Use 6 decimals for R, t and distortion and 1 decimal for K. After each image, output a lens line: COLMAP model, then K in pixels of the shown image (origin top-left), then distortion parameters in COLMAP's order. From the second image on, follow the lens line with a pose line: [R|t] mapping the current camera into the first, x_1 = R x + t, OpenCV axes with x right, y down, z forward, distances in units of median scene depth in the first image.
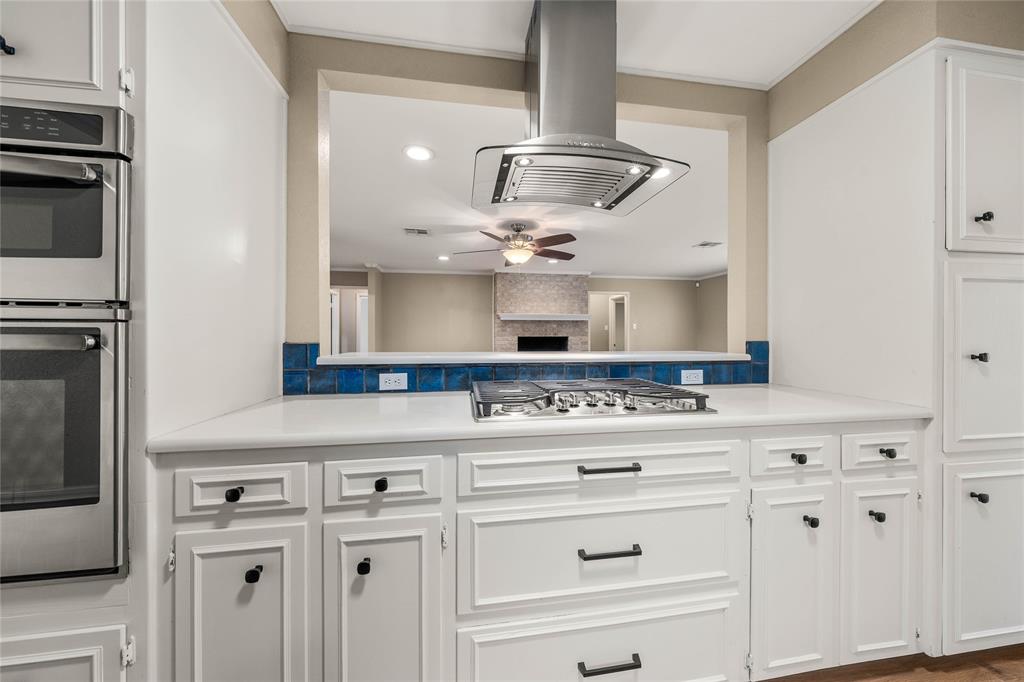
lens RADIAL K [[350.7, 0, 513.1], [0, 350.7, 336.3], [0, 0, 1]] dist [-0.002799, -0.000185]
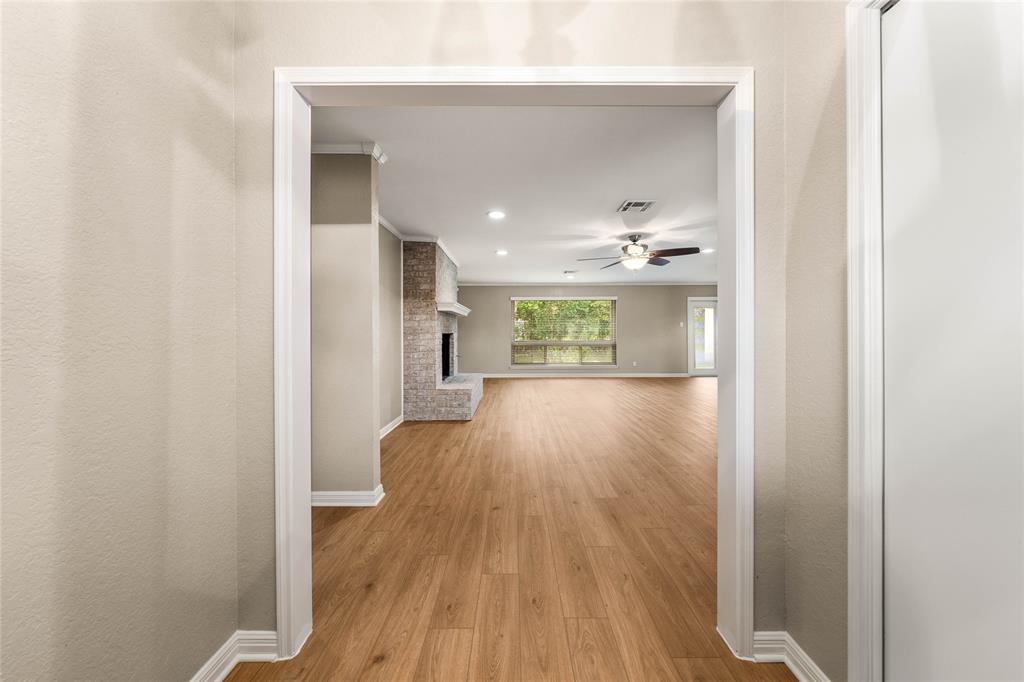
lens RADIAL K [[350.7, 0, 514.0], [0, 350.7, 336.7], [0, 0, 1]] dist [-0.002799, -0.000185]
pose [[0.151293, -0.012041, 0.988416, -2.637278], [0.005460, 0.999921, 0.011345, -0.001338], [-0.988474, 0.003681, 0.151347, 2.714533]]
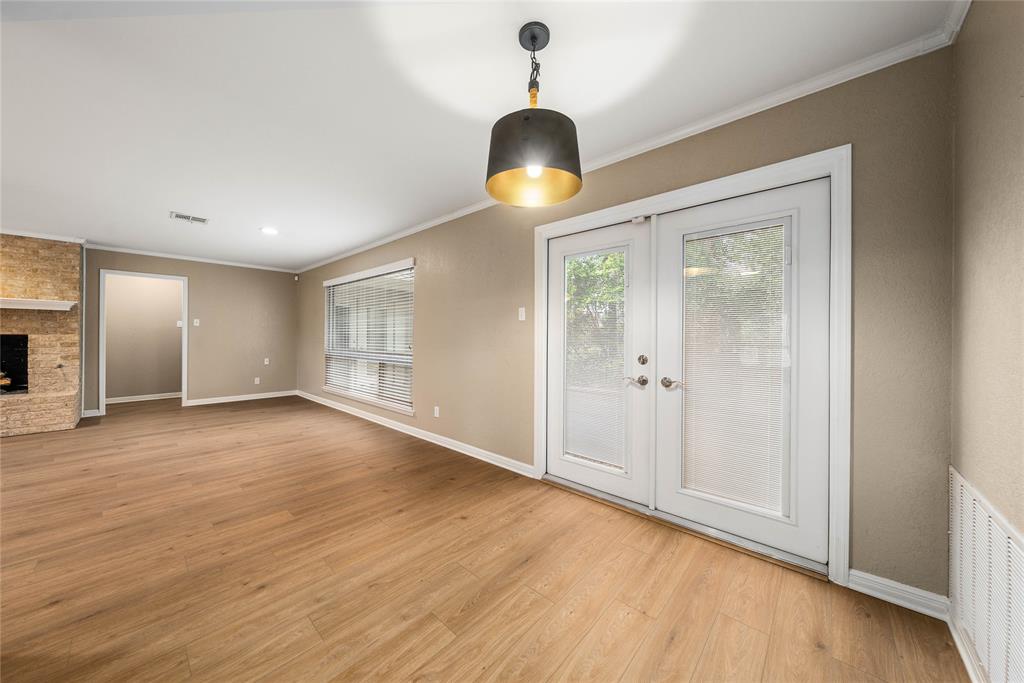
lens RADIAL K [[350.7, 0, 515.8], [0, 350.7, 337.0], [0, 0, 1]] dist [-0.002799, -0.000185]
pose [[0.771144, 0.004838, 0.636642, 1.665119], [-0.004743, 0.999987, -0.001854, 0.007241], [-0.636643, -0.001589, 0.771157, -0.188580]]
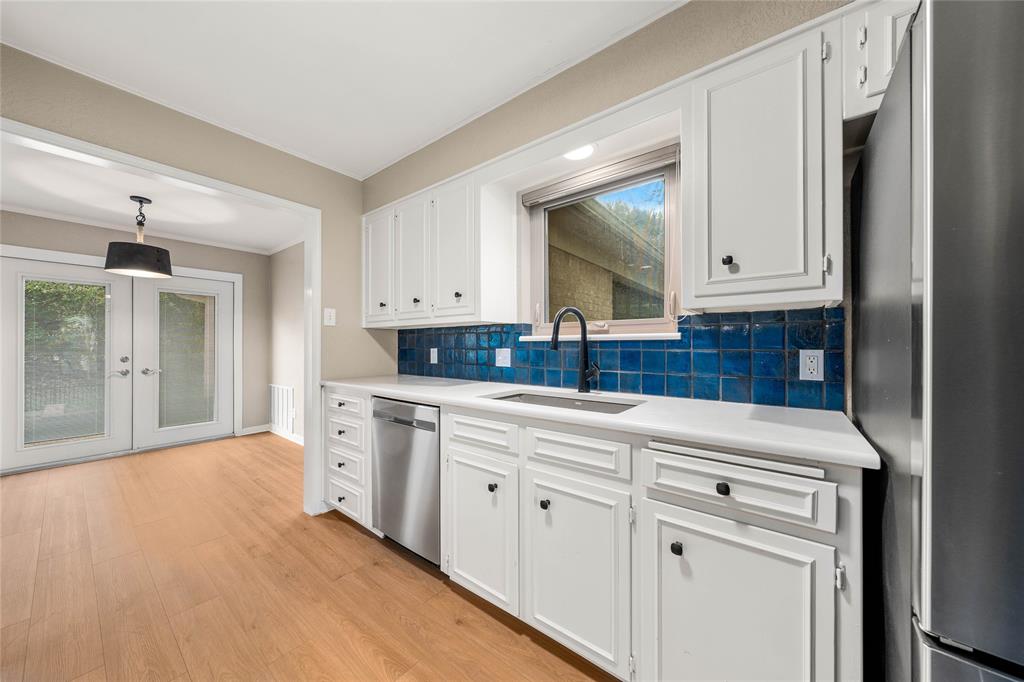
lens RADIAL K [[350.7, 0, 513.1], [0, 350.7, 342.9], [0, 0, 1]] dist [-0.002799, -0.000185]
pose [[-0.685644, 0.002991, 0.727930, -0.250785], [0.002186, 0.999996, -0.002050, -0.000859], [-0.727933, 0.000186, -0.685648, 0.268590]]
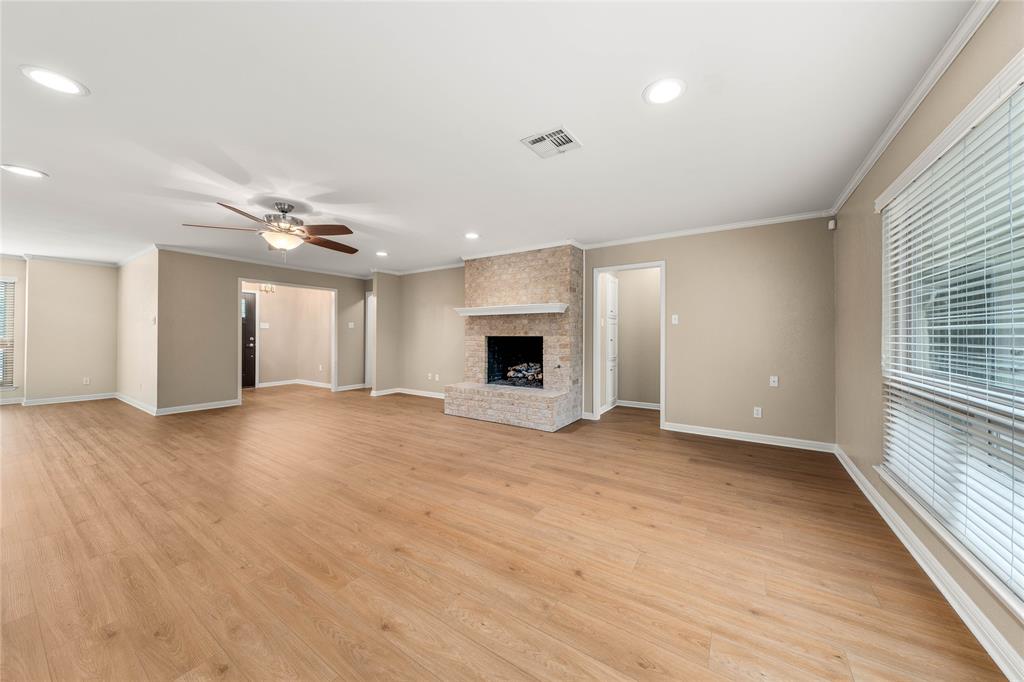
lens RADIAL K [[350.7, 0, 513.9], [0, 350.7, 331.3], [0, 0, 1]] dist [-0.002799, -0.000185]
pose [[0.743181, -0.004779, -0.669073, 2.235435], [-0.005967, 0.999887, -0.013771, 0.002732], [0.669064, 0.014226, 0.743069, 1.652481]]
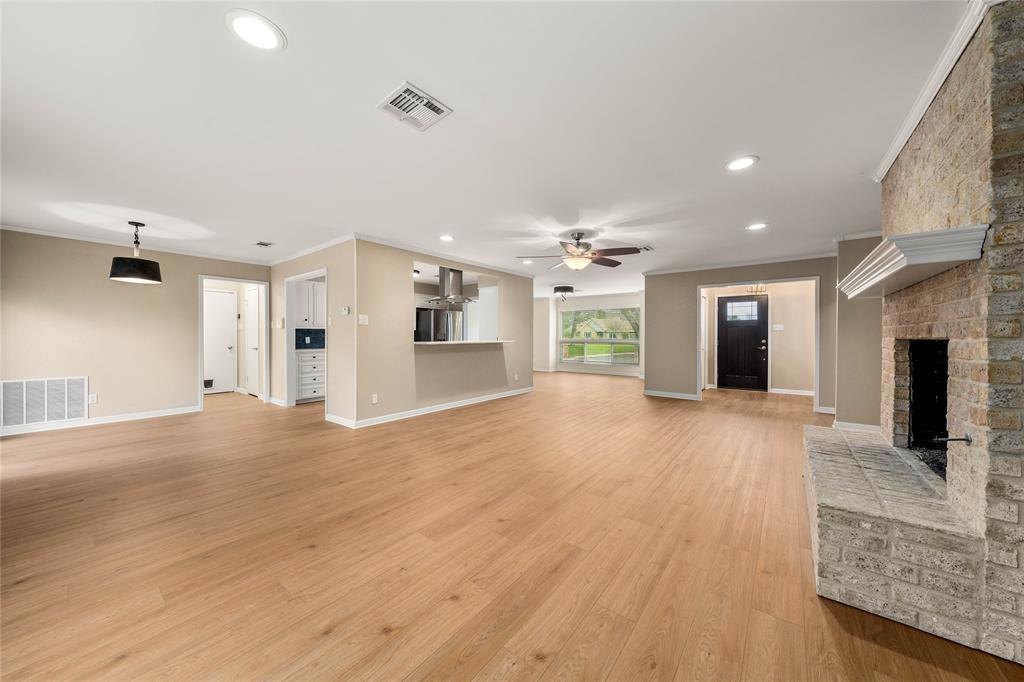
lens RADIAL K [[350.7, 0, 513.5], [0, 350.7, 342.7], [0, 0, 1]] dist [-0.002799, -0.000185]
pose [[-0.727832, 0.008793, -0.685699, 2.005273], [-0.004670, 0.999831, 0.017778, 0.000722], [0.685740, 0.016141, -0.727668, 3.683273]]
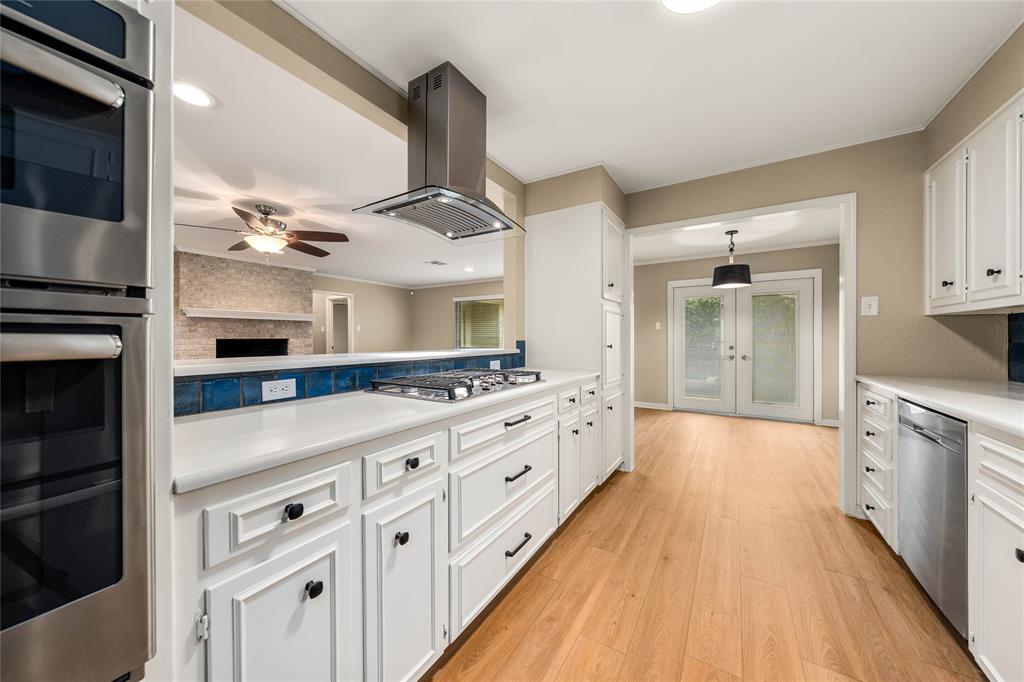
lens RADIAL K [[350.7, 0, 514.0], [0, 350.7, 338.4], [0, 0, 1]] dist [-0.002799, -0.000185]
pose [[0.655049, -0.003304, 0.755579, -0.518781], [0.003268, 0.999993, 0.001540, 0.001375], [-0.755579, 0.001460, 0.655055, -0.014738]]
